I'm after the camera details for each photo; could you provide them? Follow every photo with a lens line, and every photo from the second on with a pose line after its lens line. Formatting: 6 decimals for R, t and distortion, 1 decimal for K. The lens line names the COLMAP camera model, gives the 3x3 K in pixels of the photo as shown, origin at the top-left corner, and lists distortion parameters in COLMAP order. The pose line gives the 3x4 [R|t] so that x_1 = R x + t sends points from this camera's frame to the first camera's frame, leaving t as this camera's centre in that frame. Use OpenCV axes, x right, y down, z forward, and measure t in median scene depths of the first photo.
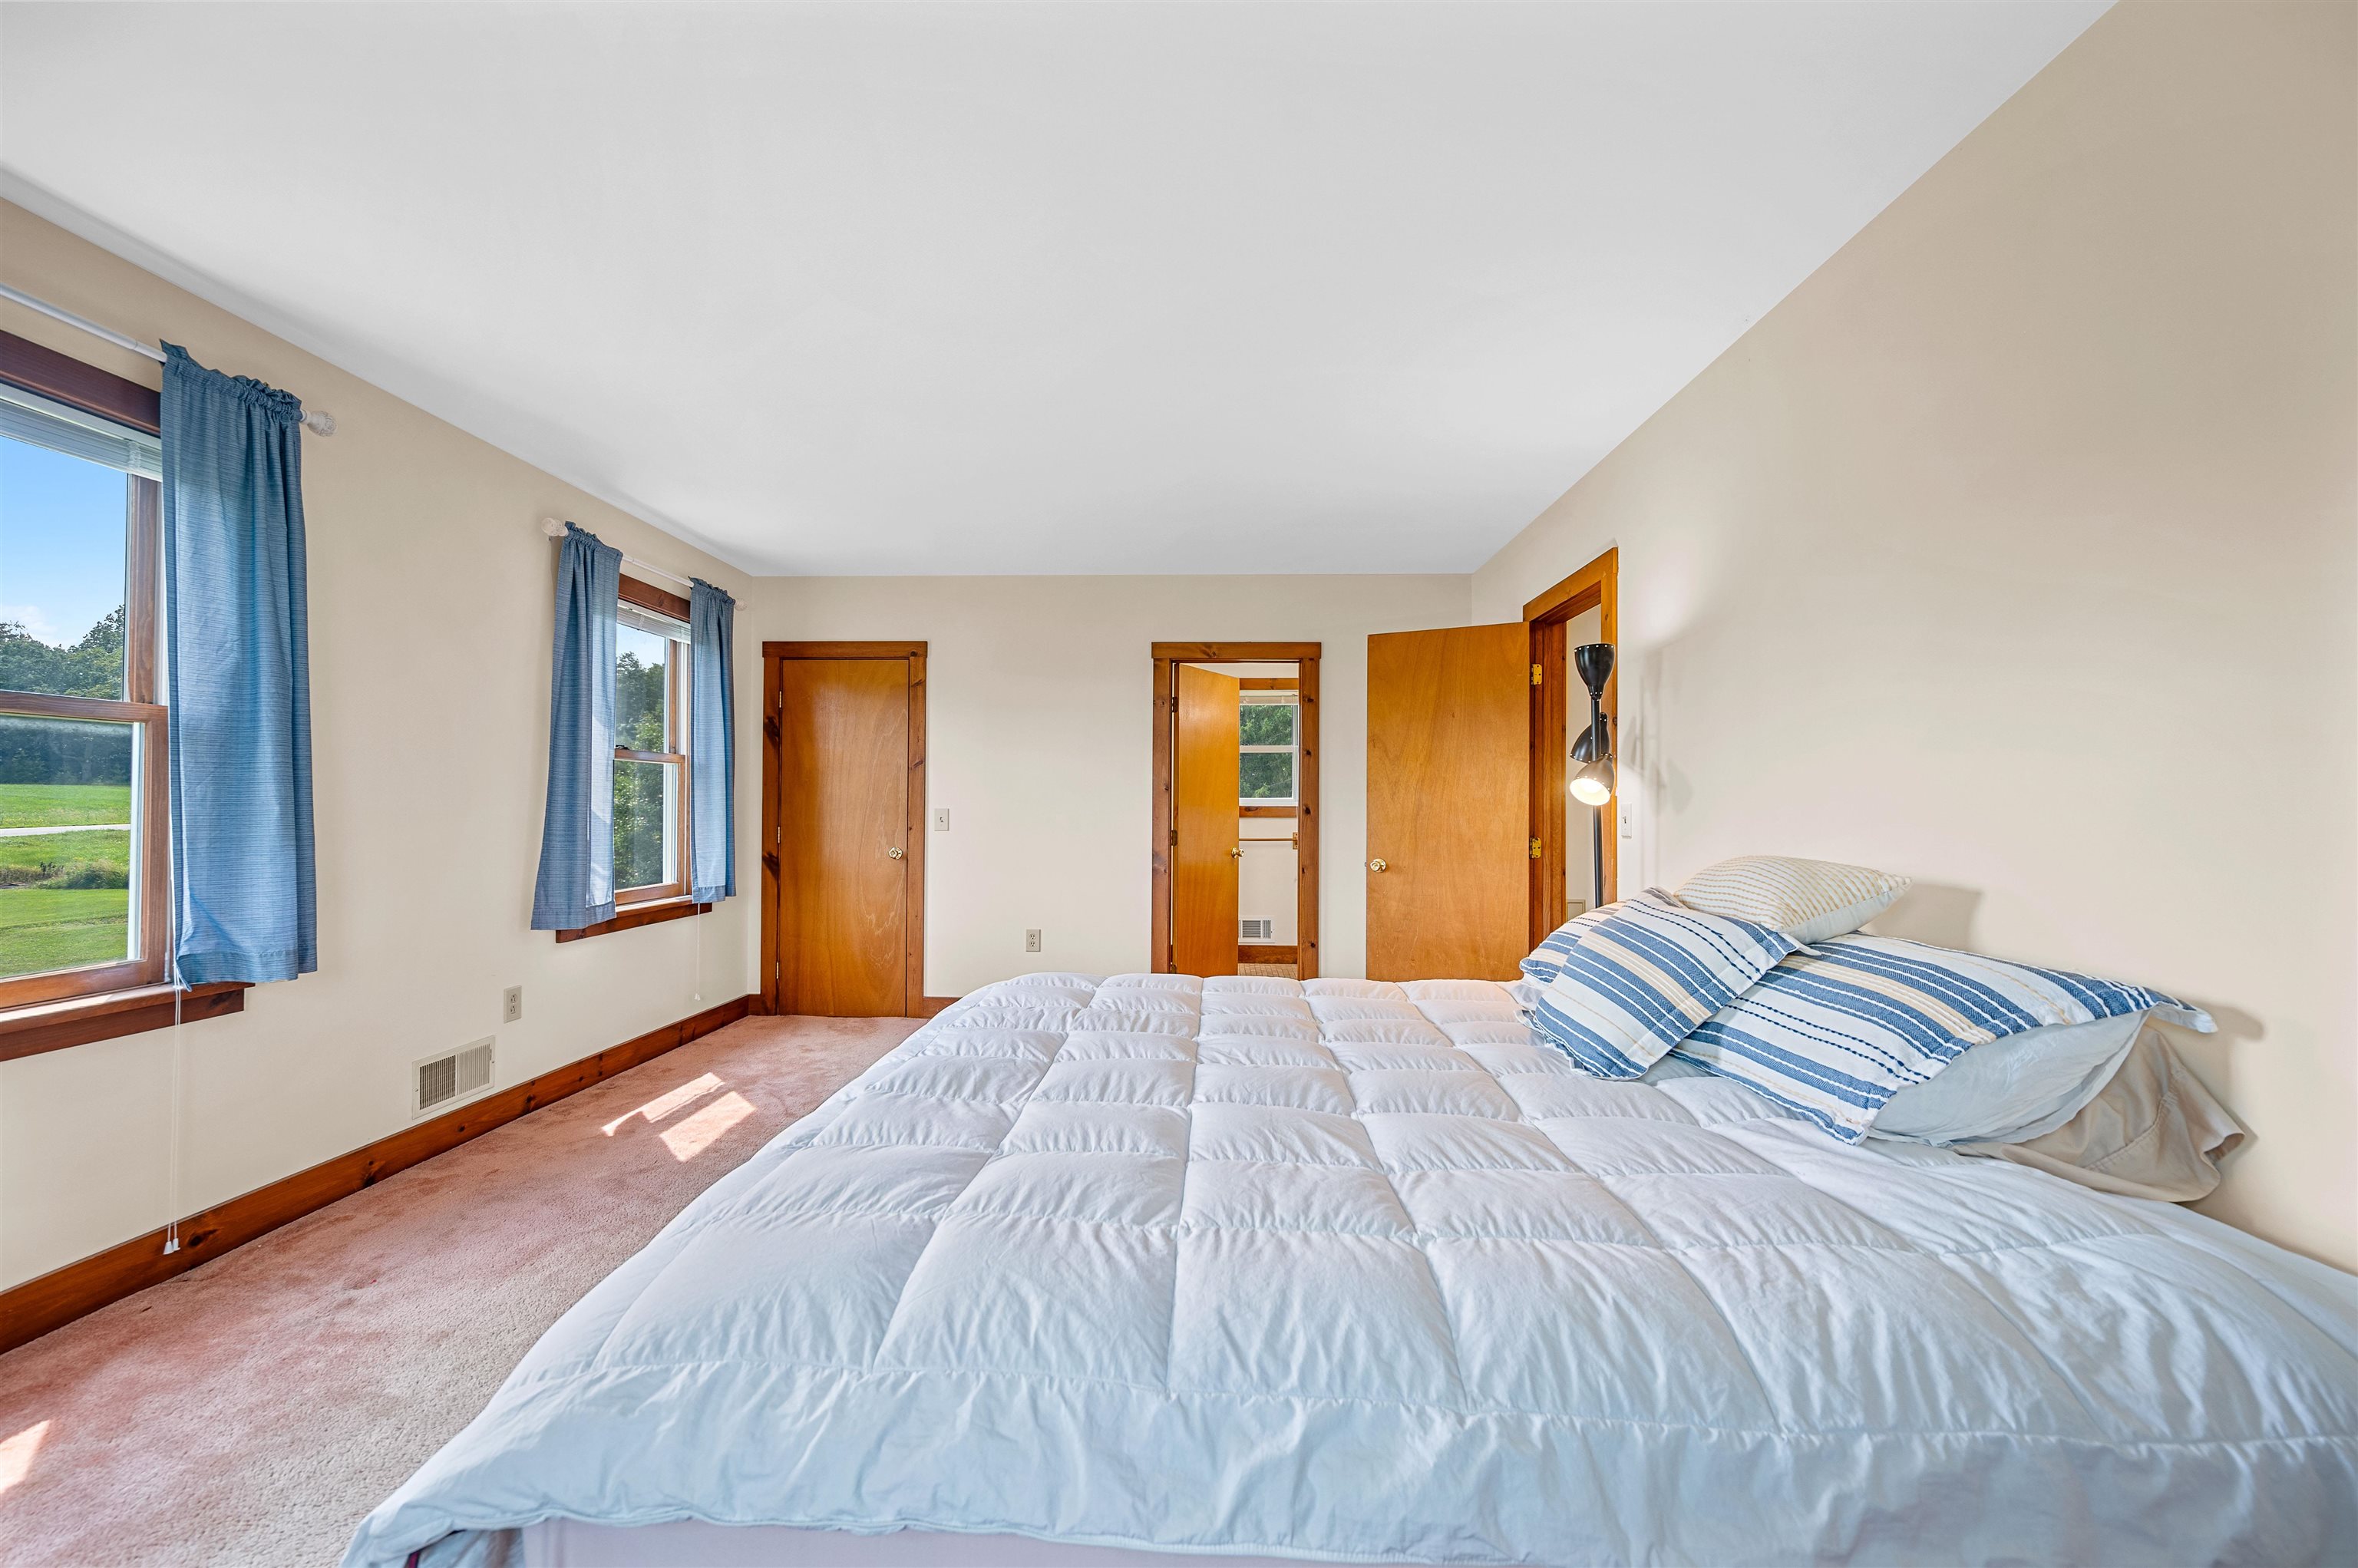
lens RADIAL K [[953.6, 0, 1177.3], [0, 953.6, 787.6], [0, 0, 1]] dist [-0.000801, 0.000012]
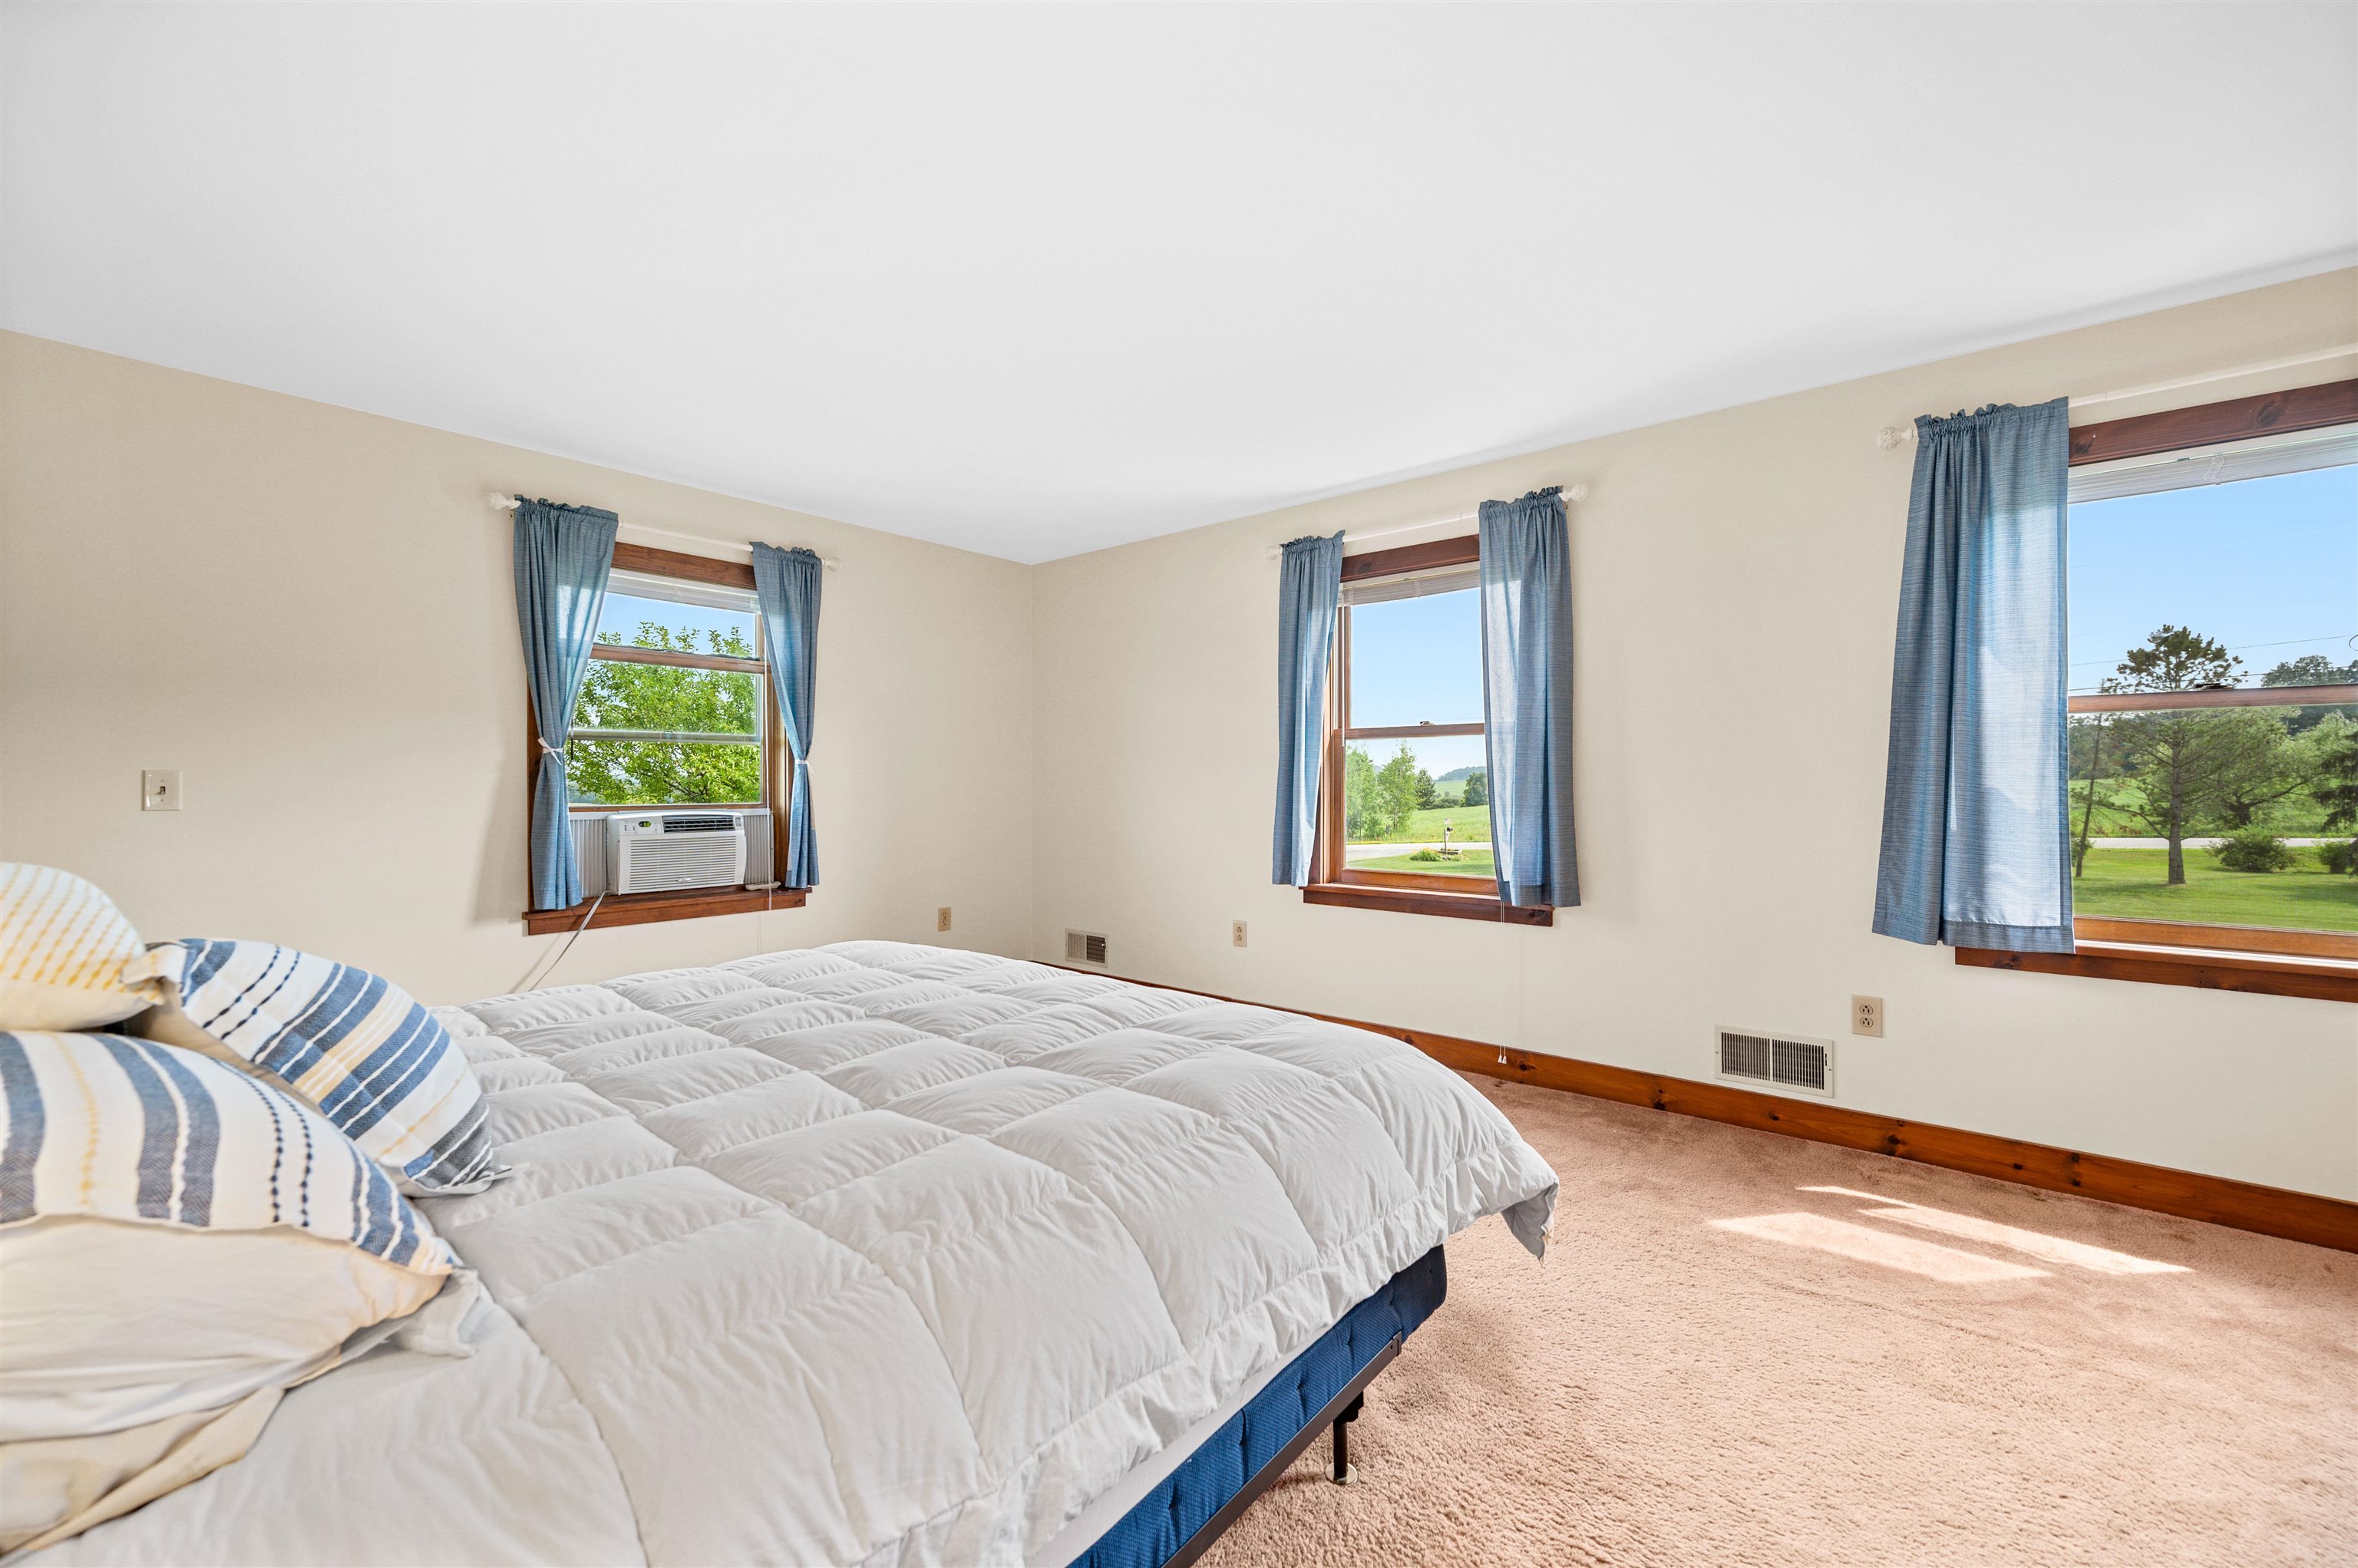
lens RADIAL K [[936.6, 0, 1166.0], [0, 936.6, 785.5], [0, 0, 1]] dist [-0.001225, -0.000428]
pose [[-0.627807, -0.000883, -0.778369, 0.320511], [0.014745, 0.999806, -0.013027, 0.020102], [0.778230, -0.019655, -0.627672, 0.951403]]
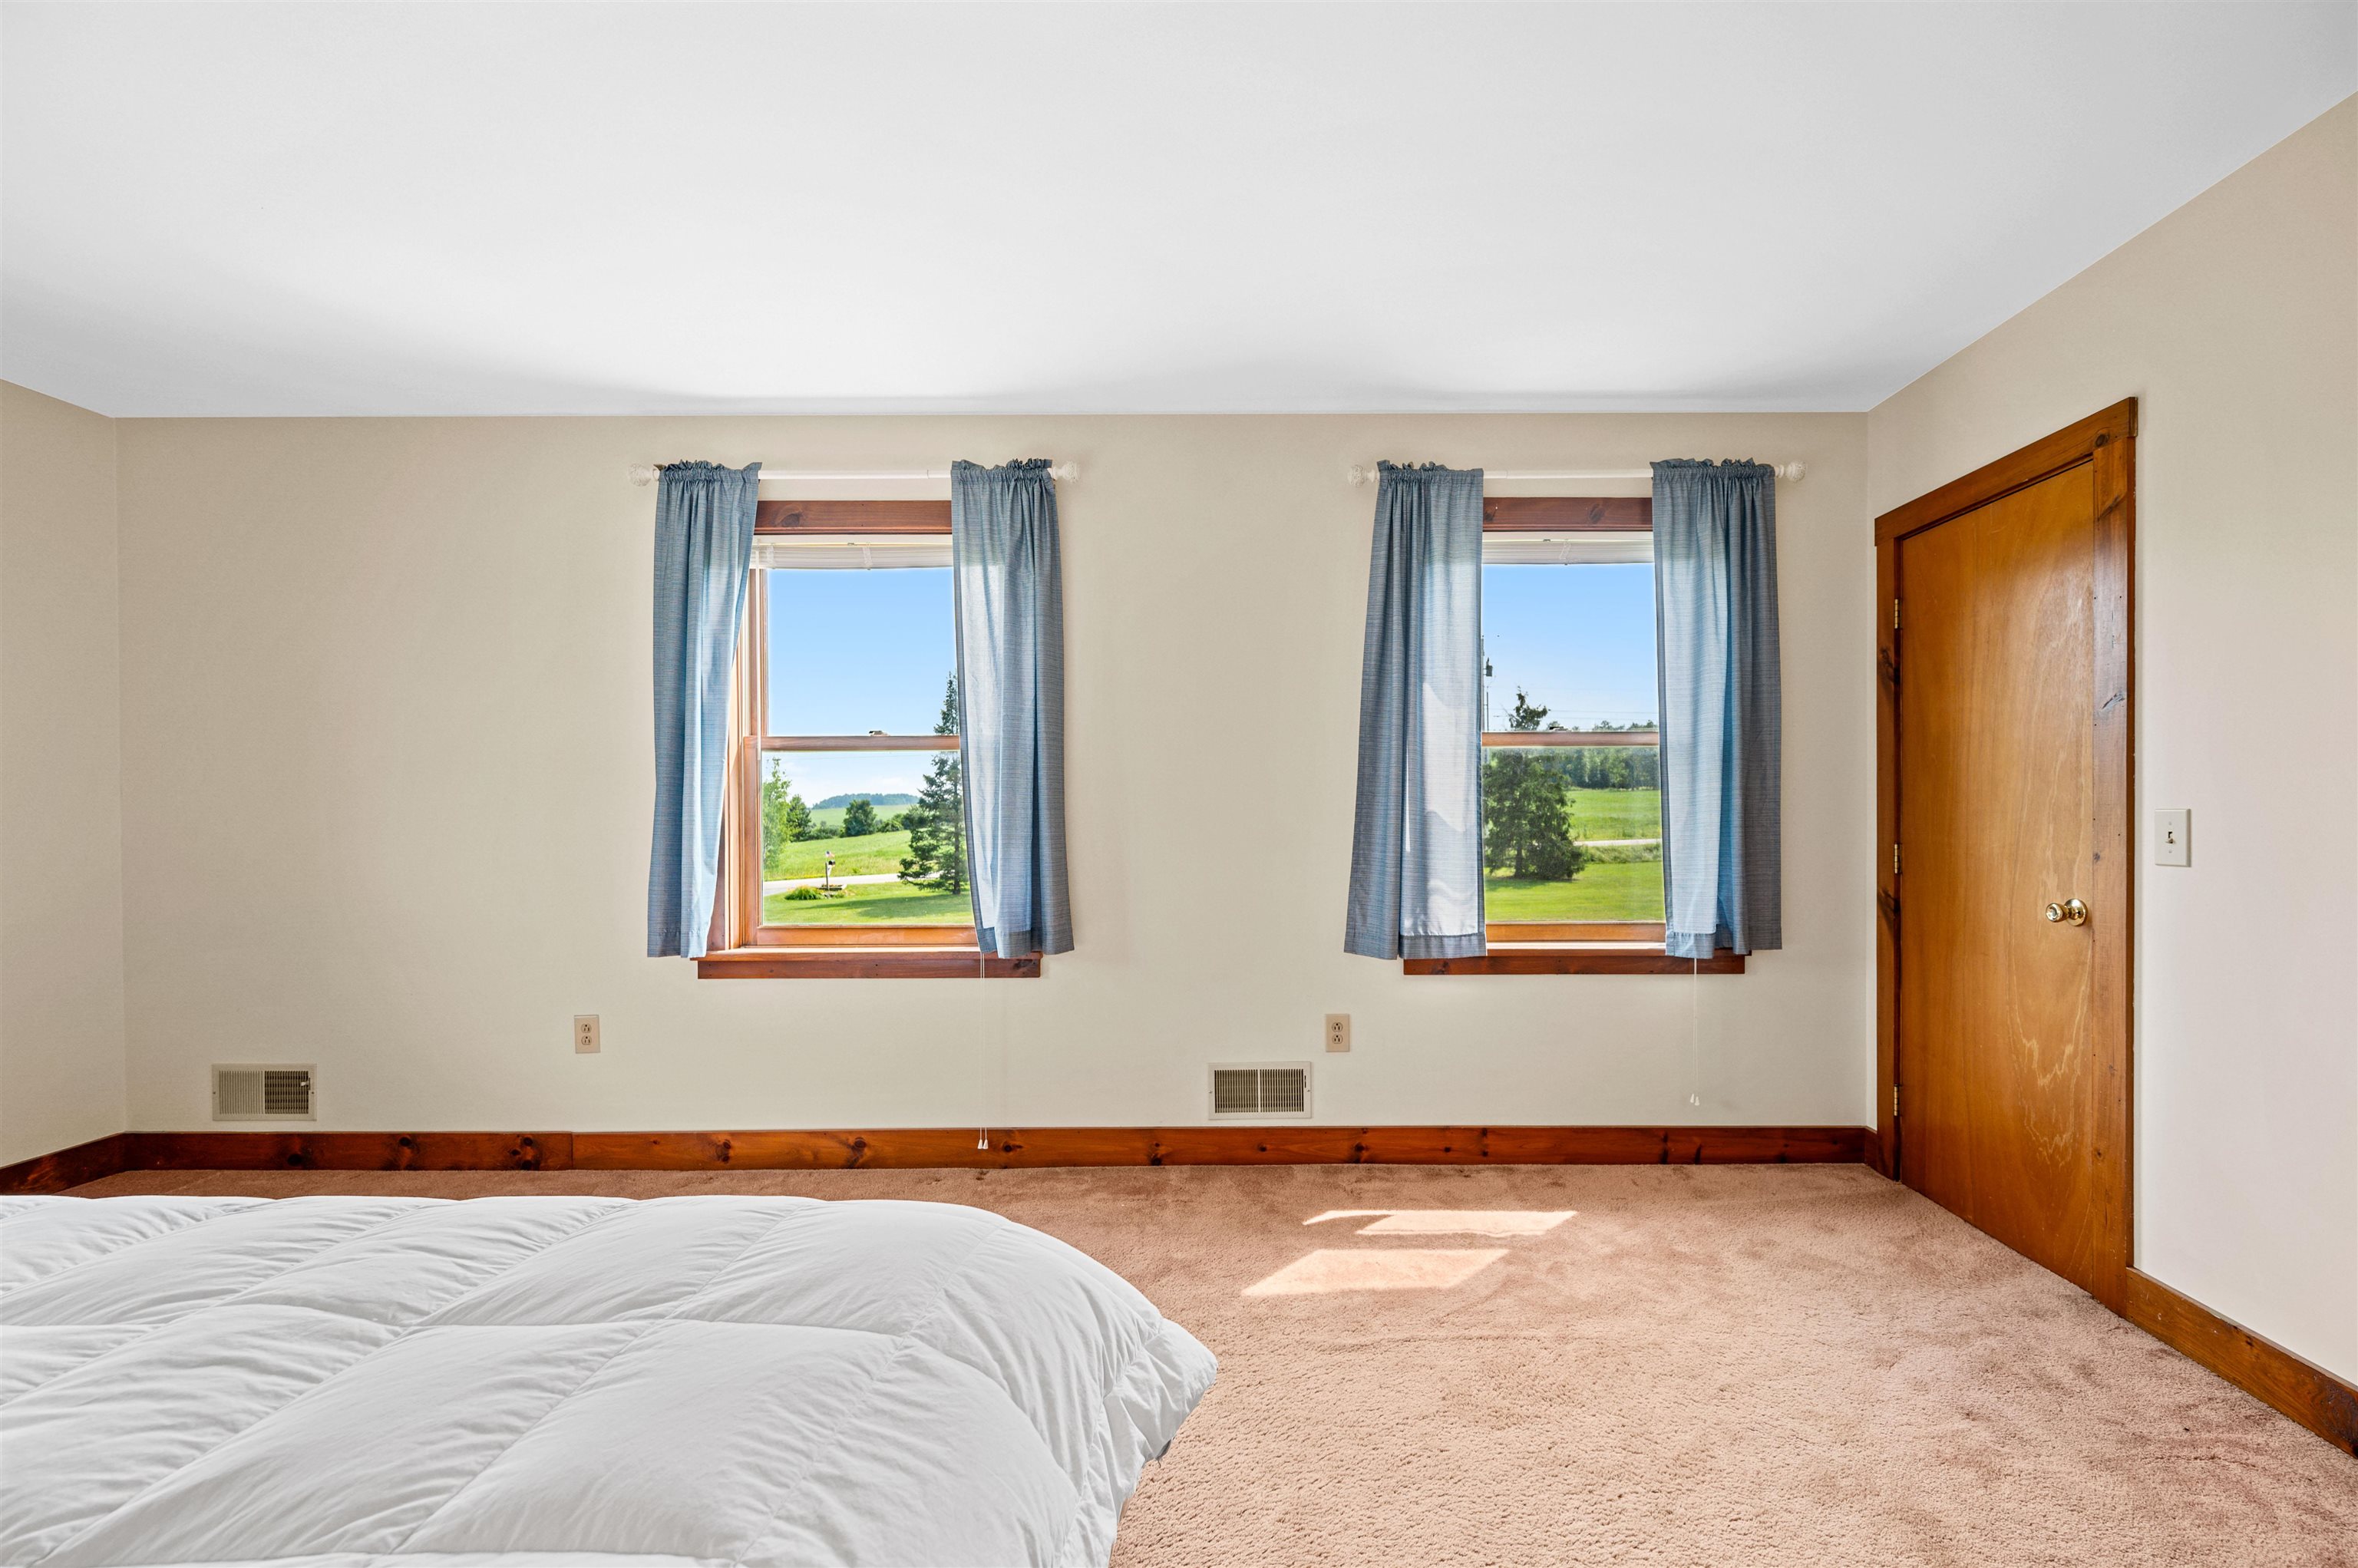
lens RADIAL K [[984.2, 0, 1261.0], [0, 984.2, 818.7], [0, 0, 1]] dist [0.000108, -0.000480]
pose [[0.032812, 0.005818, -0.999445, 0.193806], [0.024525, 0.999677, 0.006625, 0.018499], [0.999161, -0.024729, 0.032659, 0.825855]]
